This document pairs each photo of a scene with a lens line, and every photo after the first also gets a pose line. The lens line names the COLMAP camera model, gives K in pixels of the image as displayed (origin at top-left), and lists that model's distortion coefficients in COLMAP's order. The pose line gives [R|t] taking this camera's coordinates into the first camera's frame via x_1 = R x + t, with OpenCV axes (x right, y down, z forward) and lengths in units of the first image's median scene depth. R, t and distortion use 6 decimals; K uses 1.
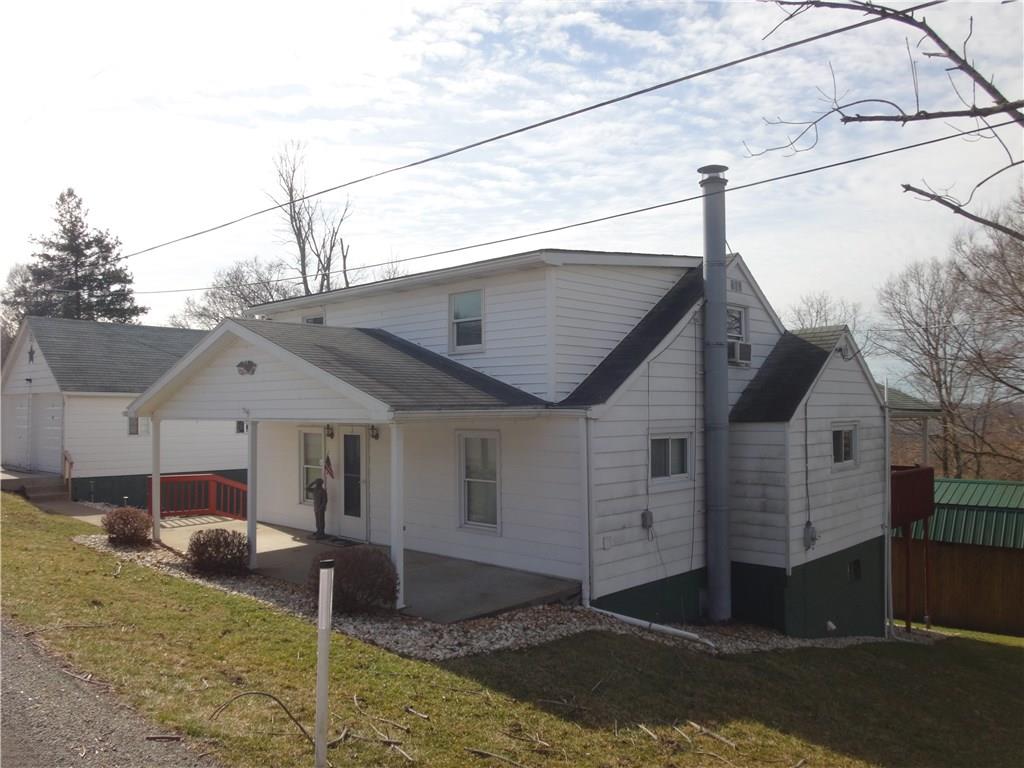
lens RADIAL K [[798.2, 0, 512.0], [0, 798.2, 384.0], [0, 0, 1]] dist [-0.015950, -0.005142]
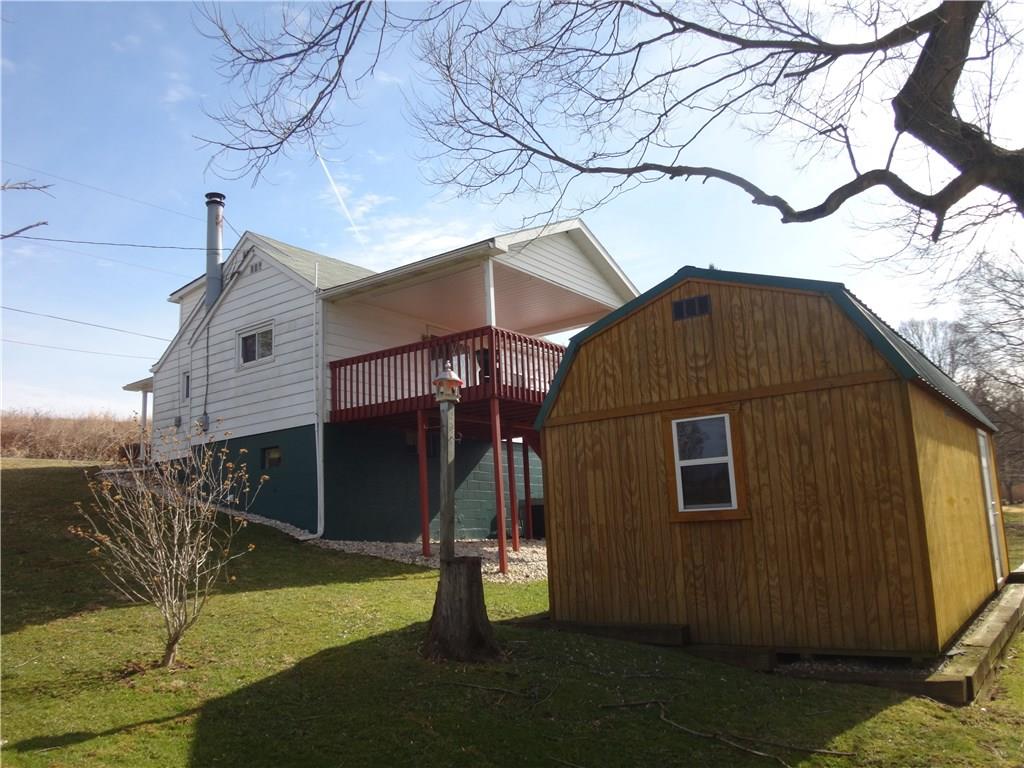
lens RADIAL K [[798.2, 0, 512.0], [0, 798.2, 384.0], [0, 0, 1]] dist [-0.015950, -0.005142]
pose [[0.114954, -0.182955, -0.976377, 1.747470], [0.078646, 0.981484, -0.174653, 0.400993], [0.990253, -0.056711, 0.127214, 1.347888]]
